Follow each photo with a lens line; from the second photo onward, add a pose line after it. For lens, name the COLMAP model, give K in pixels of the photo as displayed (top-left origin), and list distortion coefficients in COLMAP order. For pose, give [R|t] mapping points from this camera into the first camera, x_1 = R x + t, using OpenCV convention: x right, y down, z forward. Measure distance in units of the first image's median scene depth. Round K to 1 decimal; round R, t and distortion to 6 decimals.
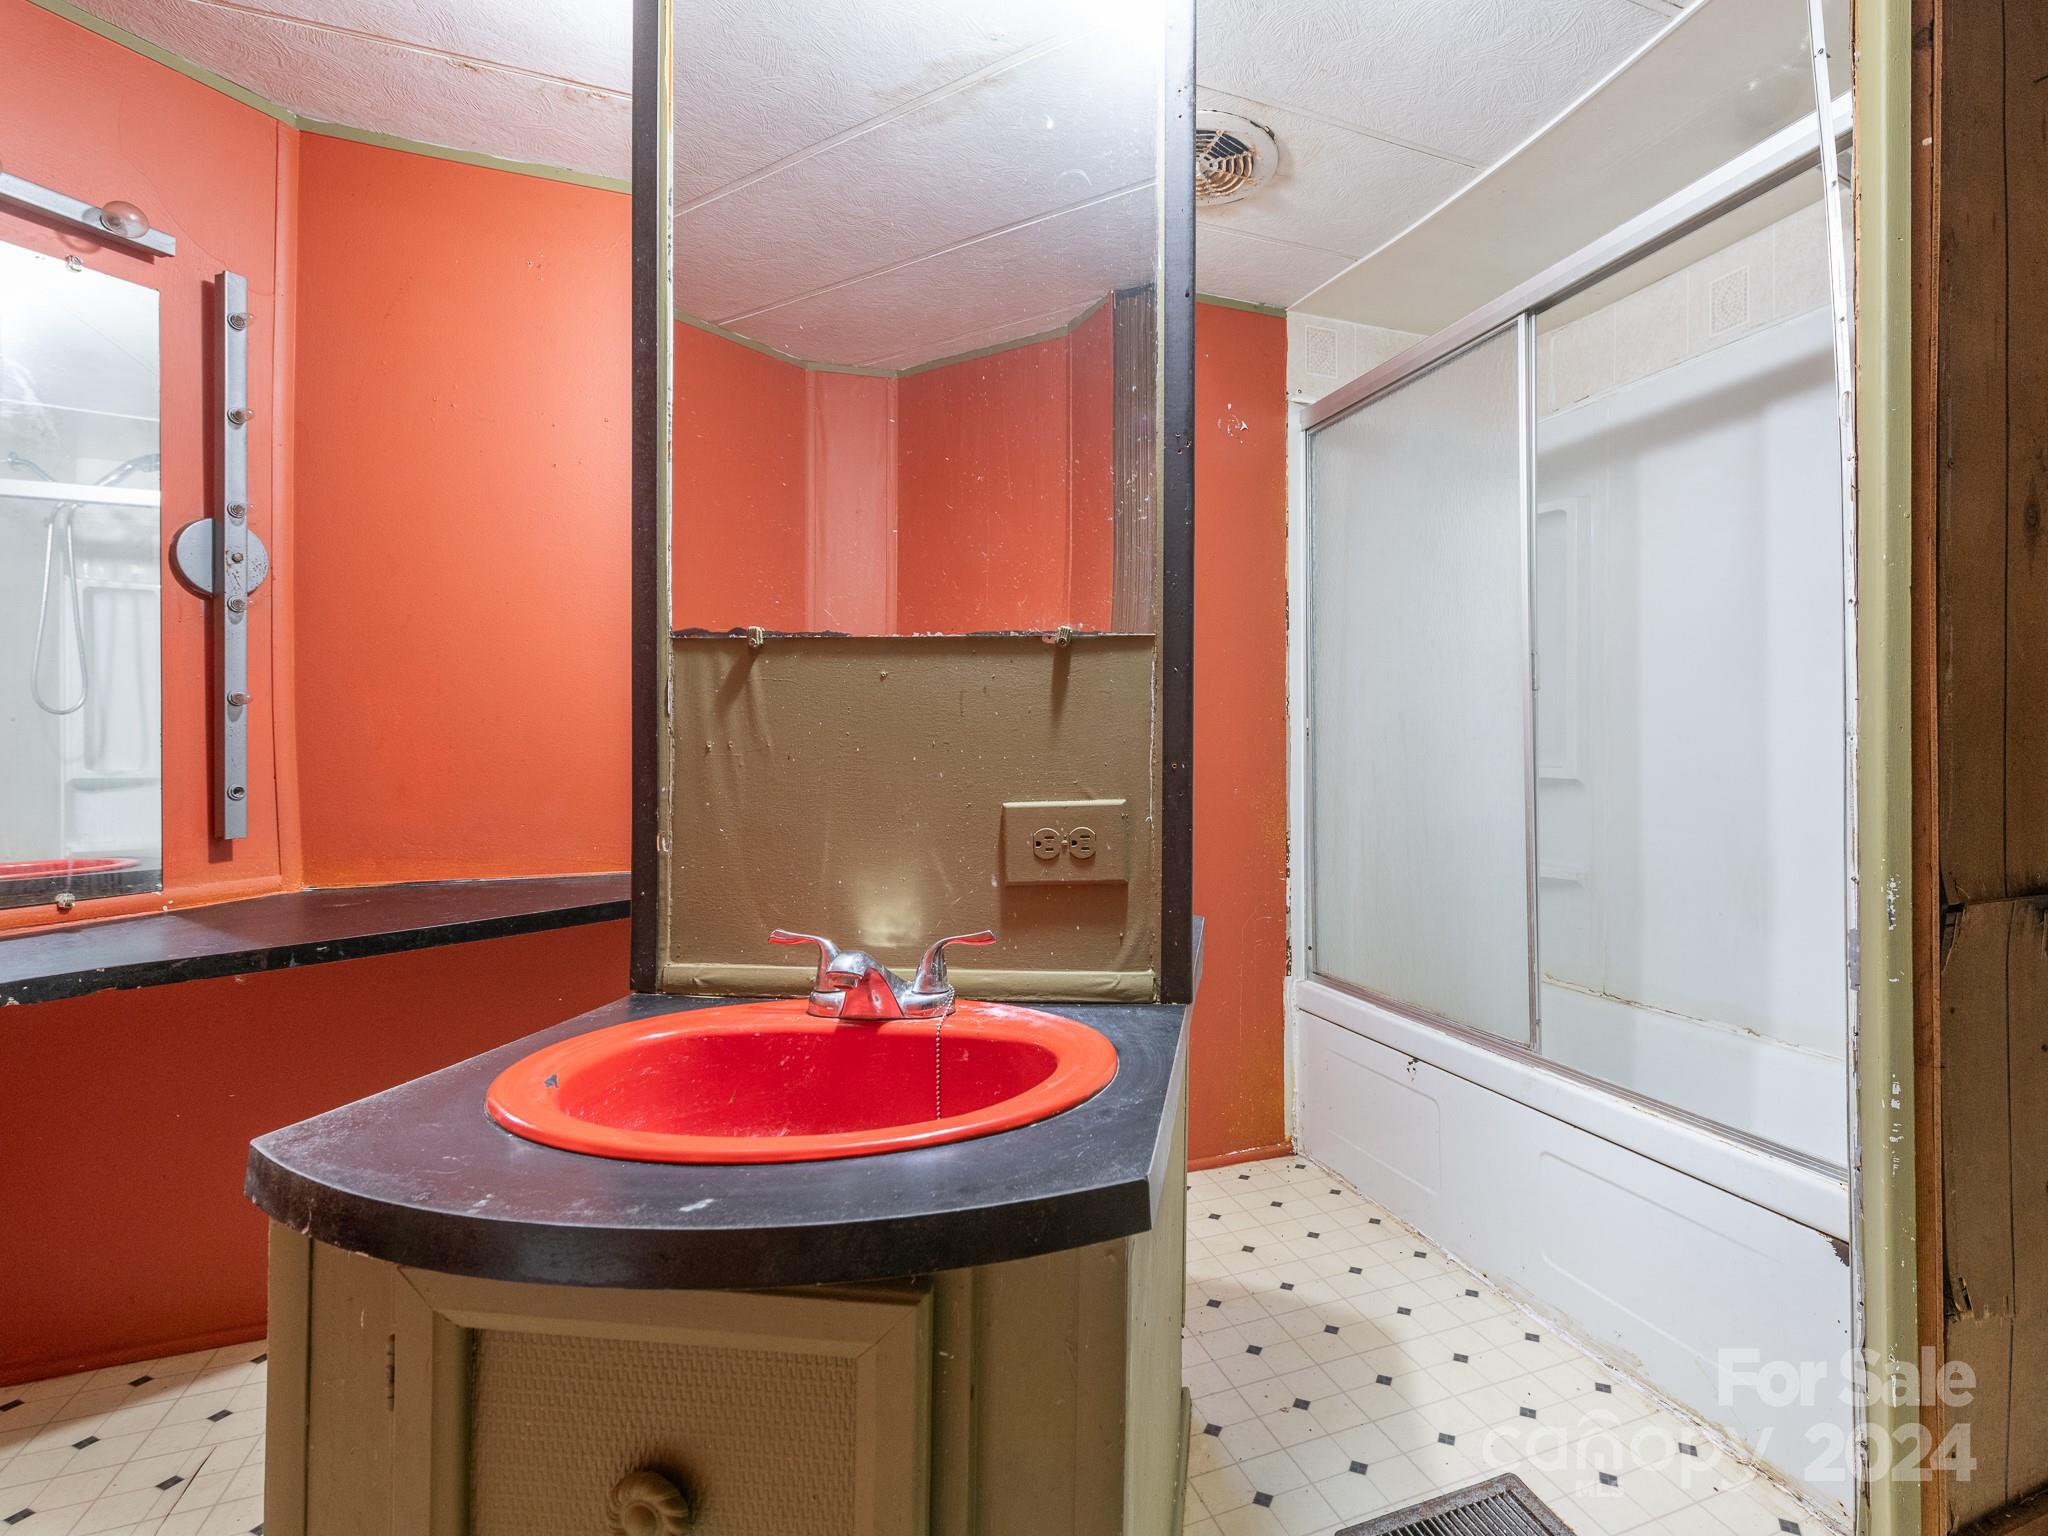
lens RADIAL K [[960.1, 0, 1025.6], [0, 960.1, 726.2], [0, 0, 1]] dist [0.002715, -0.001379]
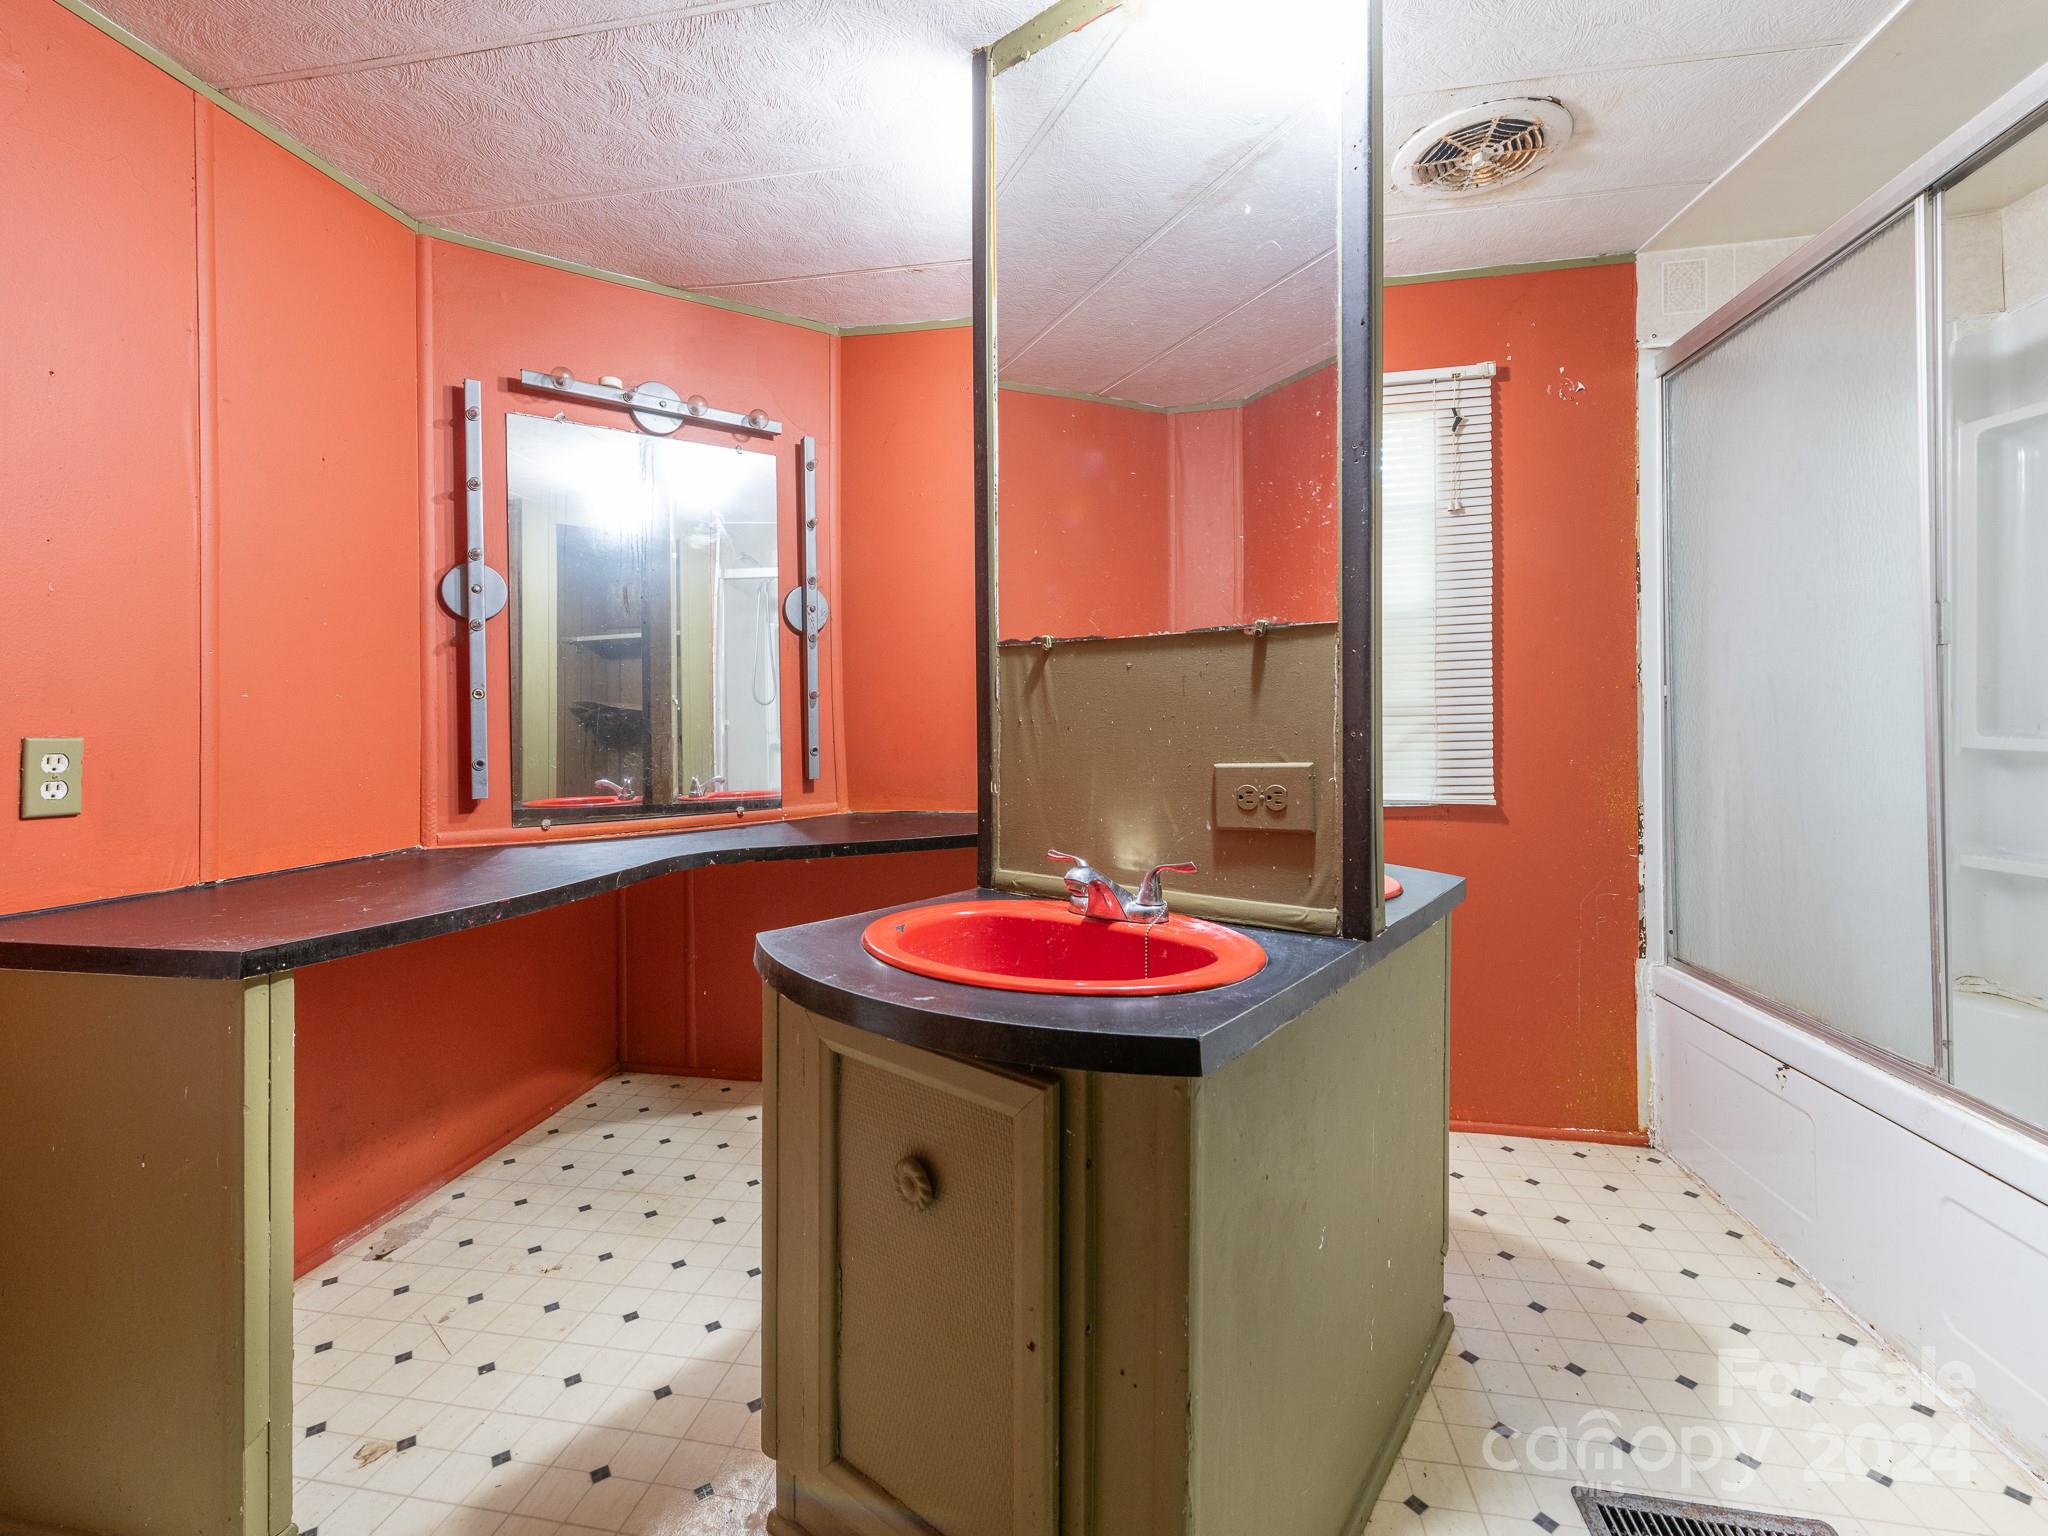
lens RADIAL K [[829.4, 0, 964.2], [0, 829.4, 706.4], [0, 0, 1]] dist [0.007649, -0.003945]
pose [[0.837765, -0.017731, -0.545743, 0.270547], [0.019608, 0.999805, -0.002383, 0.000722], [0.545679, -0.008704, 0.837949, -0.082806]]
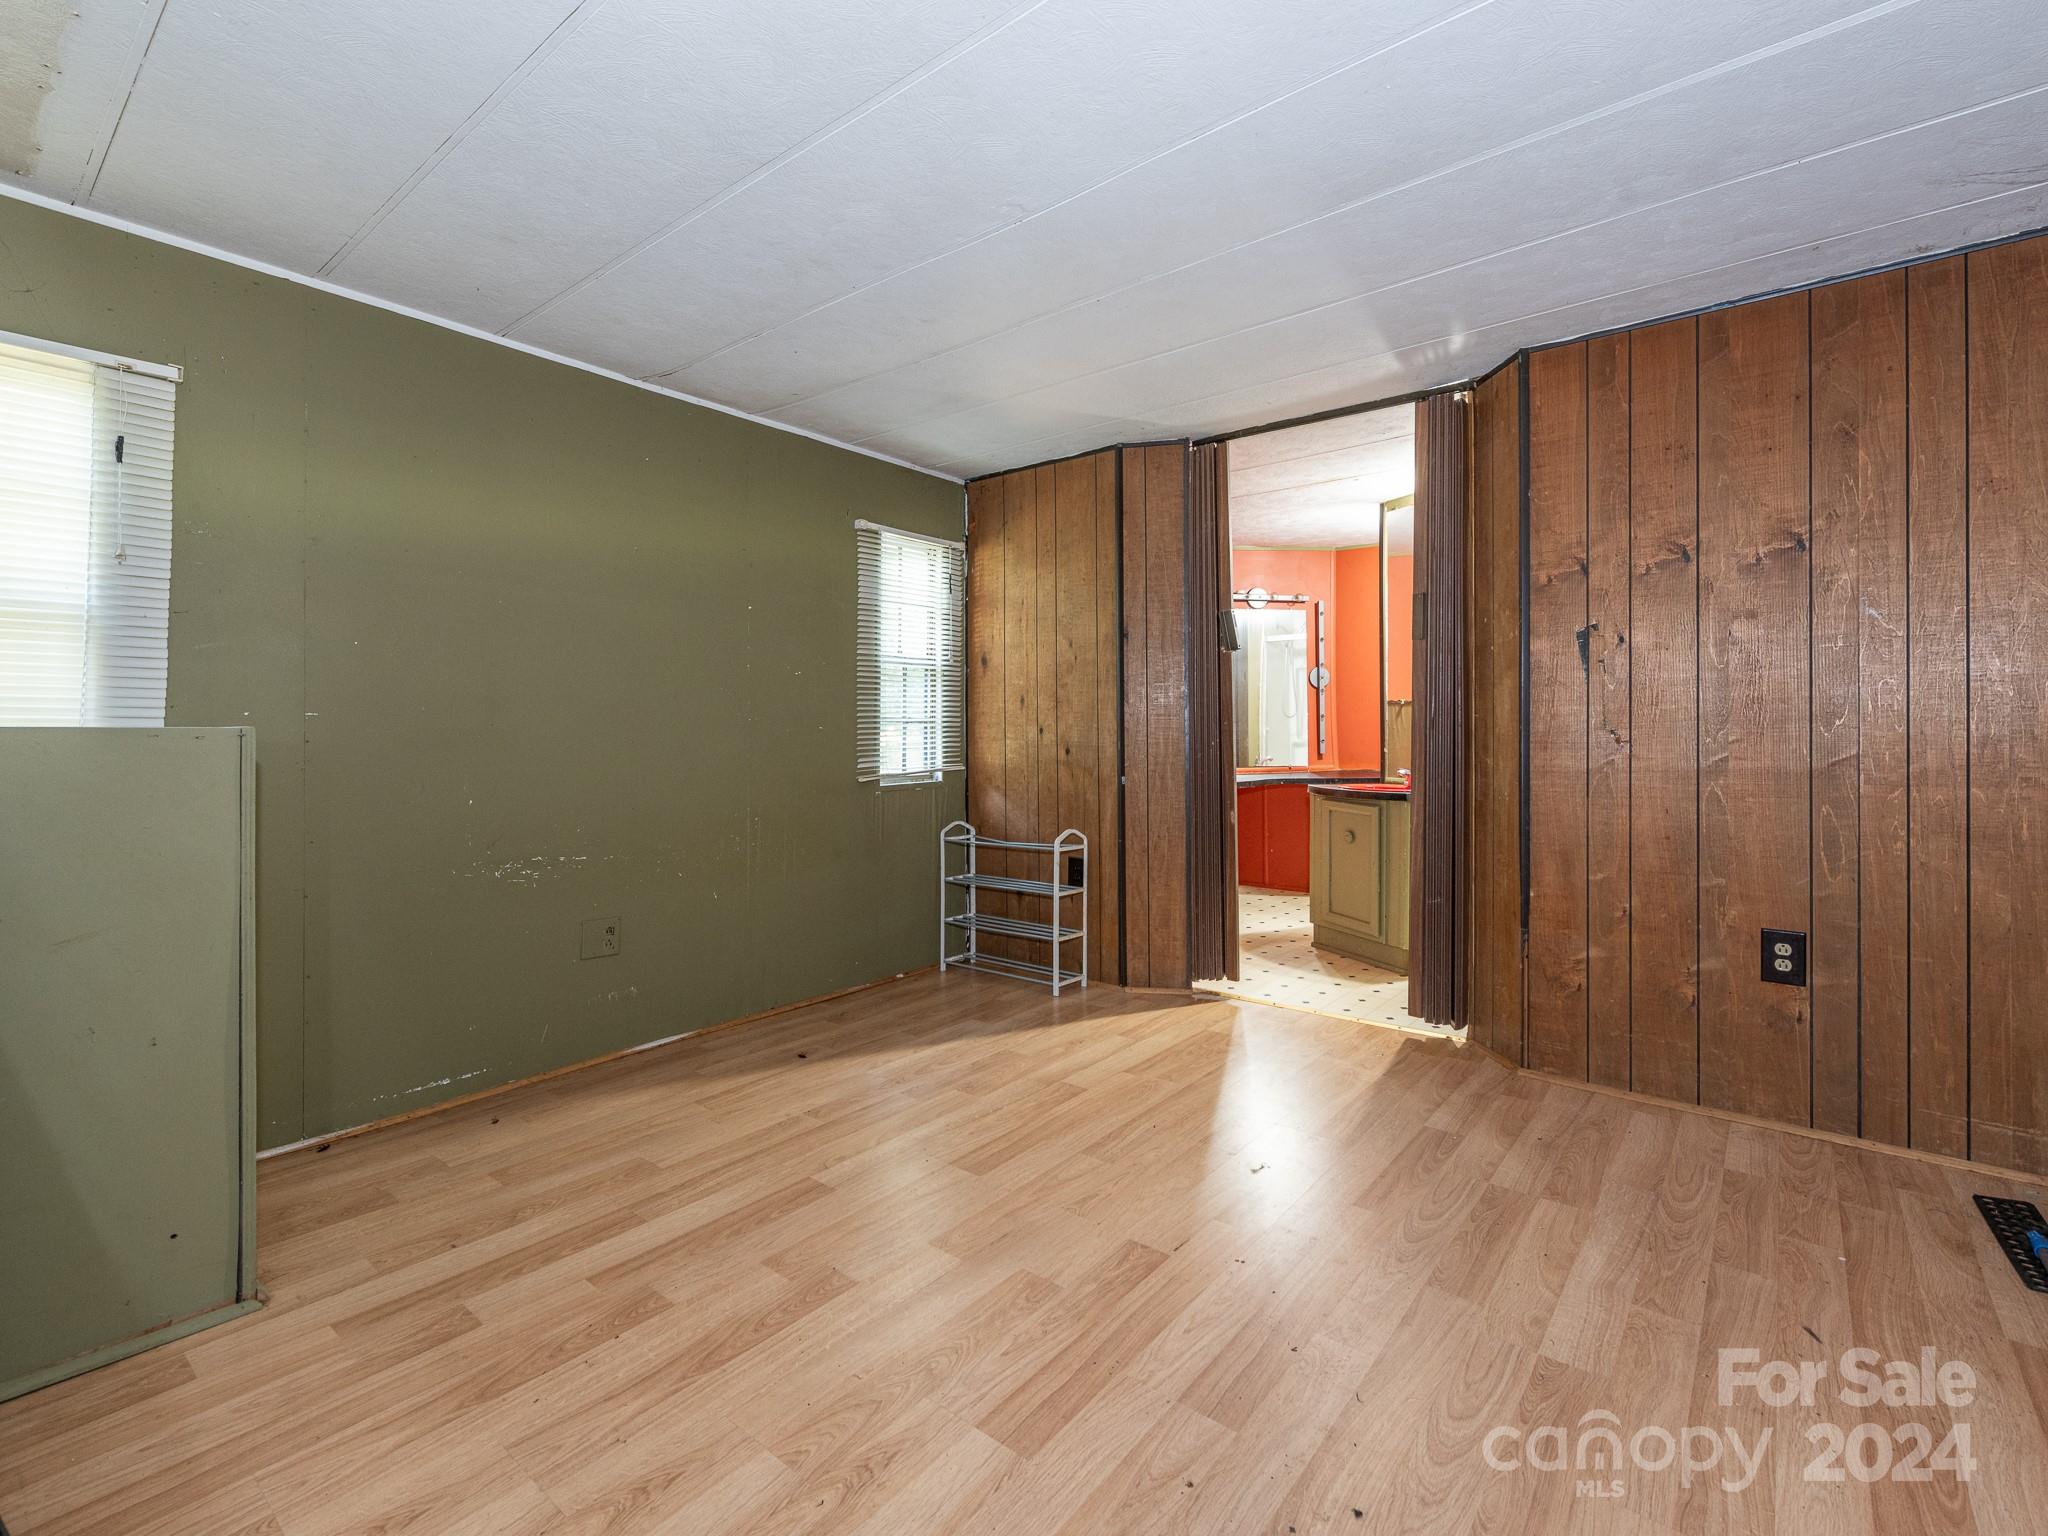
lens RADIAL K [[950.8, 0, 1009.2], [0, 950.8, 739.5], [0, 0, 1]] dist [0.008083, -0.002128]
pose [[0.474220, 0.004564, -0.880394, 2.883420], [0.019726, 0.999680, 0.015808, -0.029180], [0.880185, -0.024863, 0.473979, -2.833776]]
